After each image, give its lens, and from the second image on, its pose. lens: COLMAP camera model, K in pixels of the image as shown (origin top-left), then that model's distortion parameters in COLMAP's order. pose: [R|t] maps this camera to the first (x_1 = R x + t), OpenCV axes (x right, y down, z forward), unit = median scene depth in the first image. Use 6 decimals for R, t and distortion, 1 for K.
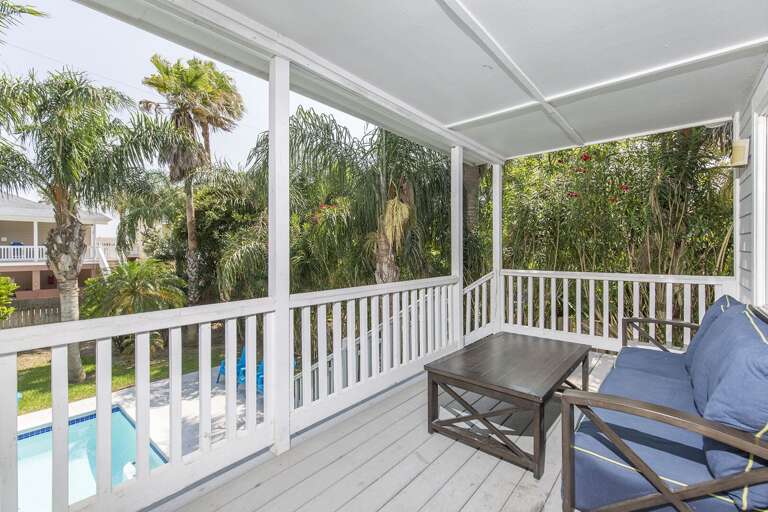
lens RADIAL K [[340.5, 0, 381.6], [0, 340.5, 253.3], [0, 0, 1]] dist [0.010972, 0.000022]
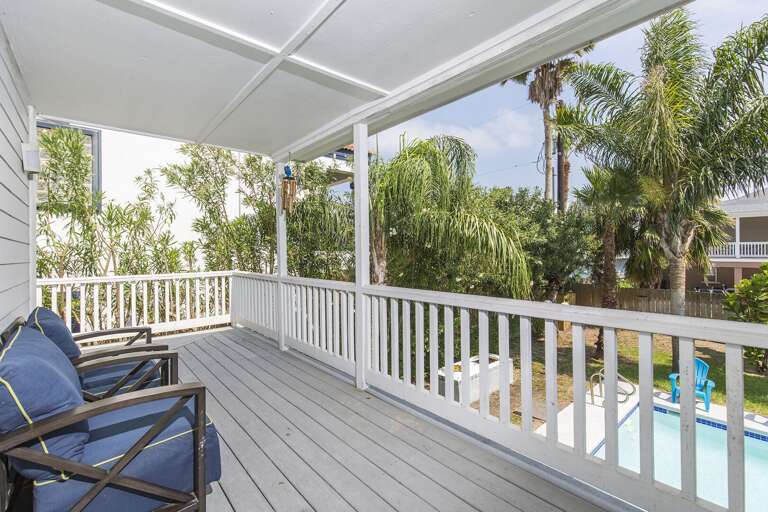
lens RADIAL K [[340.5, 0, 381.6], [0, 340.5, 253.3], [0, 0, 1]] dist [0.010972, 0.000022]
pose [[-0.149547, 0.012304, -0.988678, 0.640864], [0.001117, 0.999924, 0.012275, -0.013379], [0.988754, 0.000732, -0.149549, 0.727025]]
